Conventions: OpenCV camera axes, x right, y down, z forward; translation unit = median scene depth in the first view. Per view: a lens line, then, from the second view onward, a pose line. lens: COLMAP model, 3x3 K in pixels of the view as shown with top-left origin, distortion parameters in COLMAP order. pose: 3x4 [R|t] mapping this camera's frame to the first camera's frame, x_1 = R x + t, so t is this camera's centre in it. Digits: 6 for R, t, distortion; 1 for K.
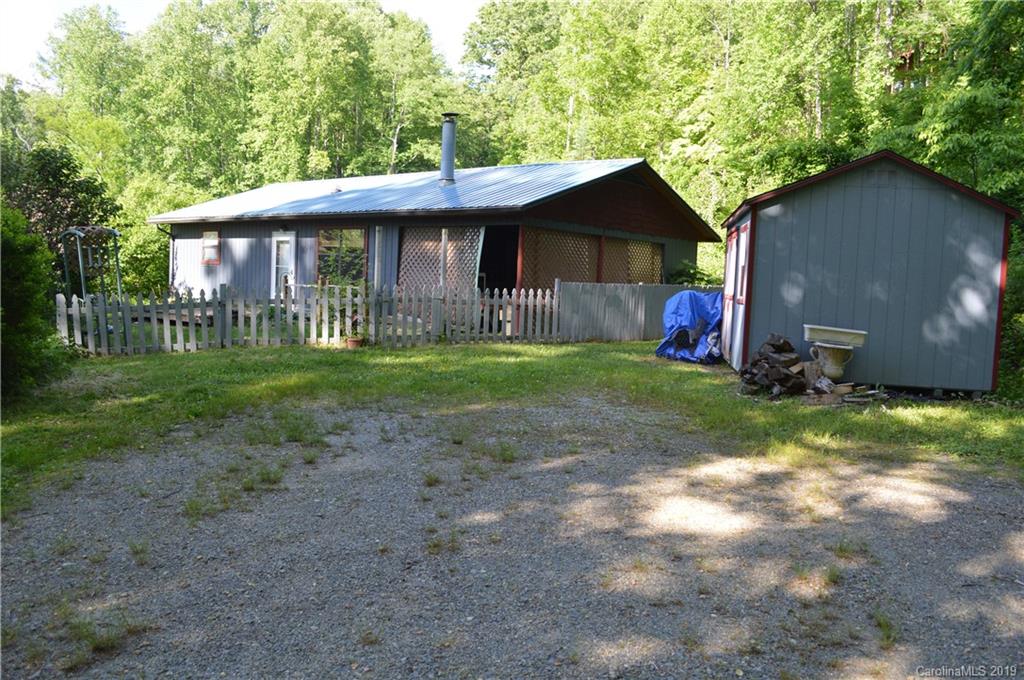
lens RADIAL K [[817.2, 0, 549.4], [0, 817.2, 338.5], [0, 0, 1]] dist [-0.080093, 0.009656]
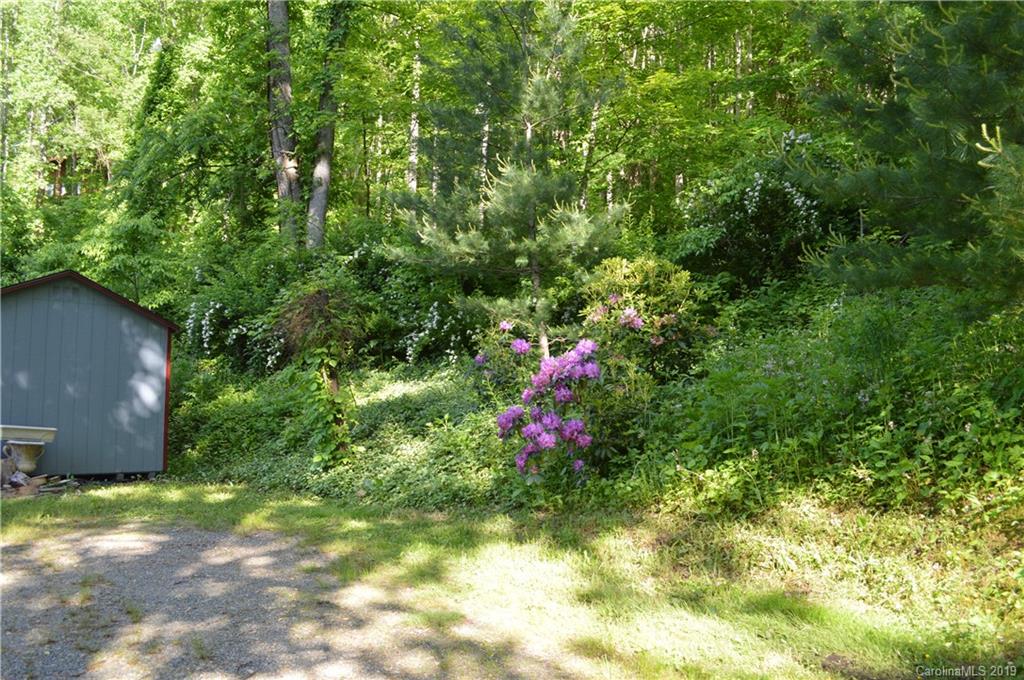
lens RADIAL K [[817.2, 0, 513.9], [0, 817.2, 339.9], [0, 0, 1]] dist [-0.080093, 0.009656]
pose [[0.584324, 0.029084, 0.810999, -0.127746], [0.069762, 0.993858, -0.085906, 0.007868], [-0.808516, 0.106774, 0.578706, -0.161985]]
